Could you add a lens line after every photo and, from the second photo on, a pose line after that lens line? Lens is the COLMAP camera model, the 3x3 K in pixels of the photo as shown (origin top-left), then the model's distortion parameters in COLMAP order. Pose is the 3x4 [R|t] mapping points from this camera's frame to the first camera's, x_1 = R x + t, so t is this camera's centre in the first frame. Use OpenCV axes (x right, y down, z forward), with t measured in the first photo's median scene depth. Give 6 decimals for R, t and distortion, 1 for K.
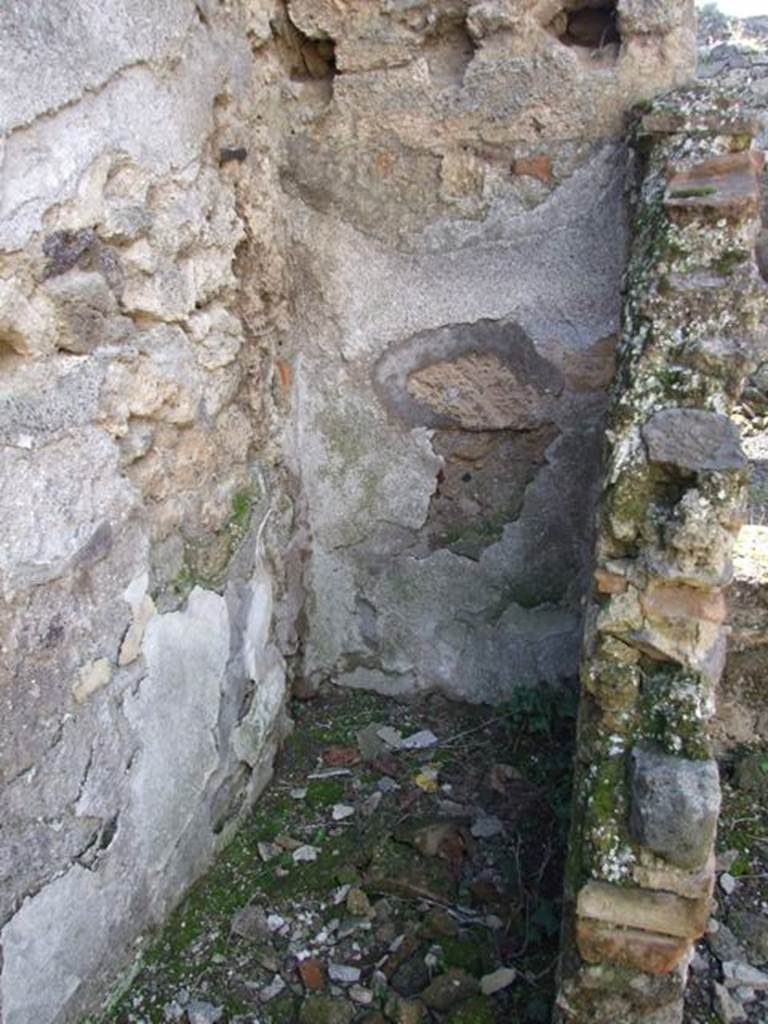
lens RADIAL K [[872.0, 0, 425.5], [0, 872.0, 513.3], [0, 0, 1]] dist [-0.039032, 0.014773]
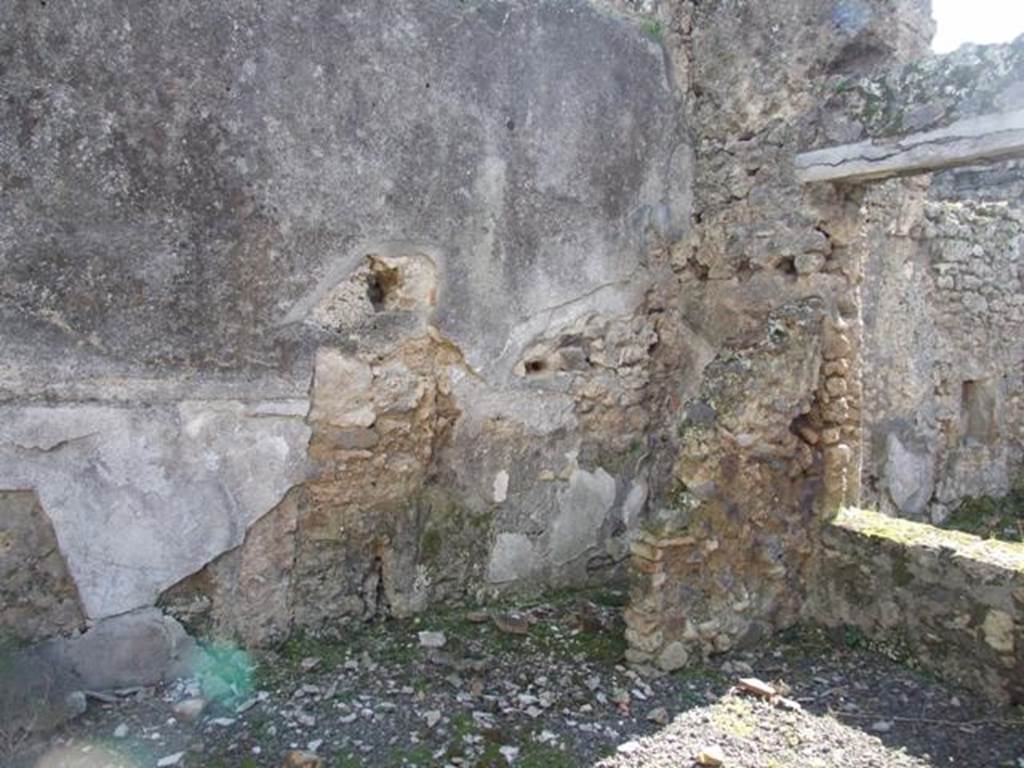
lens RADIAL K [[823.1, 0, 511.6], [0, 823.1, 379.1], [0, 0, 1]] dist [-0.028999, 0.011261]
pose [[0.771998, 0.107293, -0.626504, 1.041307], [-0.259501, 0.952968, -0.156563, 0.286334], [0.580240, 0.283444, 0.763532, -1.101190]]
